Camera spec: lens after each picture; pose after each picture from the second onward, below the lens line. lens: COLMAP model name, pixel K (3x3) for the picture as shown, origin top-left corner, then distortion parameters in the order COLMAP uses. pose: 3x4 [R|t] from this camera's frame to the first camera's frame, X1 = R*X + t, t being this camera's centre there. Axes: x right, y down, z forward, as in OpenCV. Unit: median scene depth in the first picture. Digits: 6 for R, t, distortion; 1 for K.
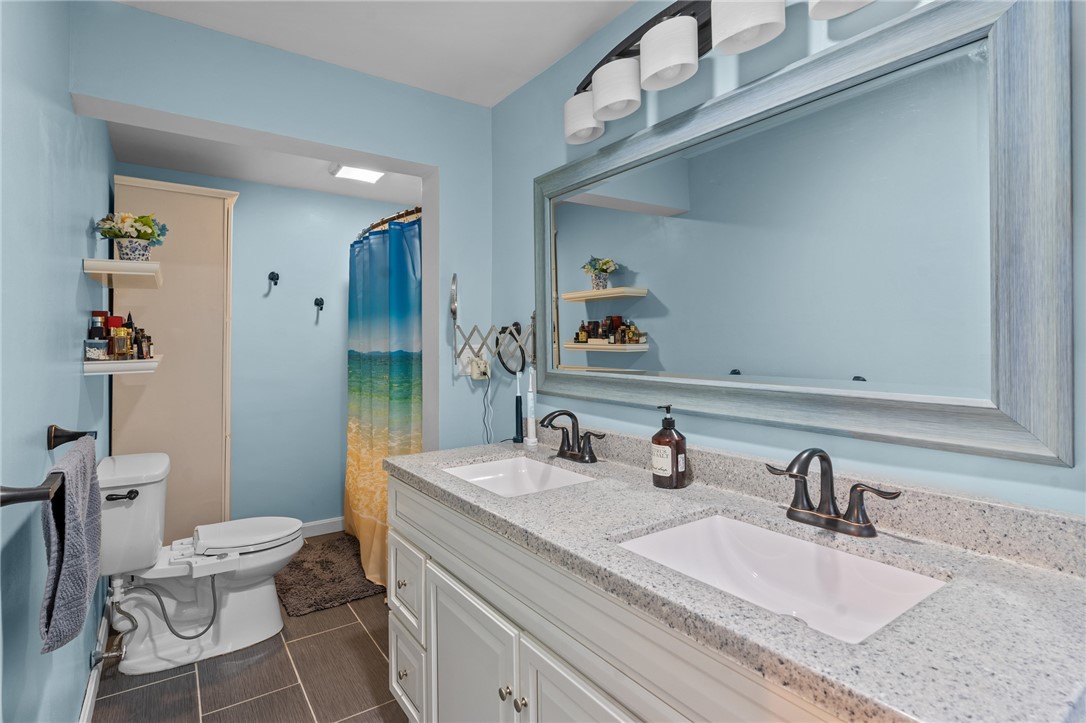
lens RADIAL K [[535.4, 0, 539.1], [0, 535.4, 335.5], [0, 0, 1]] dist [0.002630, -0.001235]
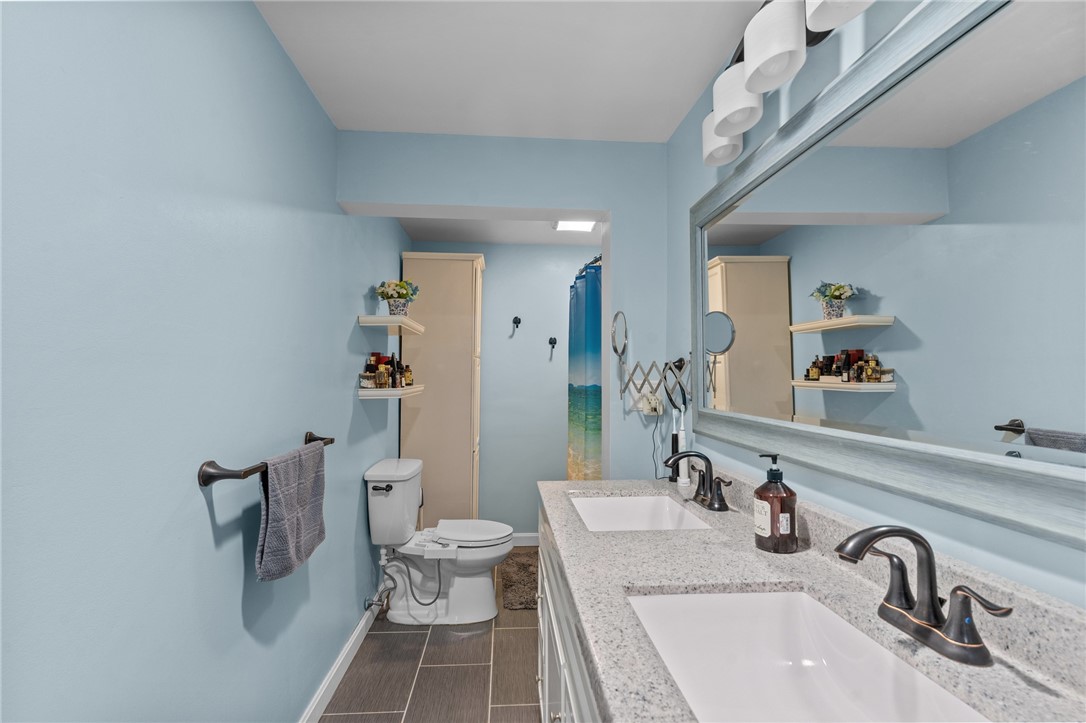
lens RADIAL K [[517.5, 0, 543.5], [0, 517.5, 368.4], [0, 0, 1]] dist [0.001464, -0.001540]
pose [[0.863219, 0.001885, -0.504826, 0.222334], [-0.004337, 0.999984, -0.003683, -0.001834], [0.504810, 0.005369, 0.863213, 0.064054]]
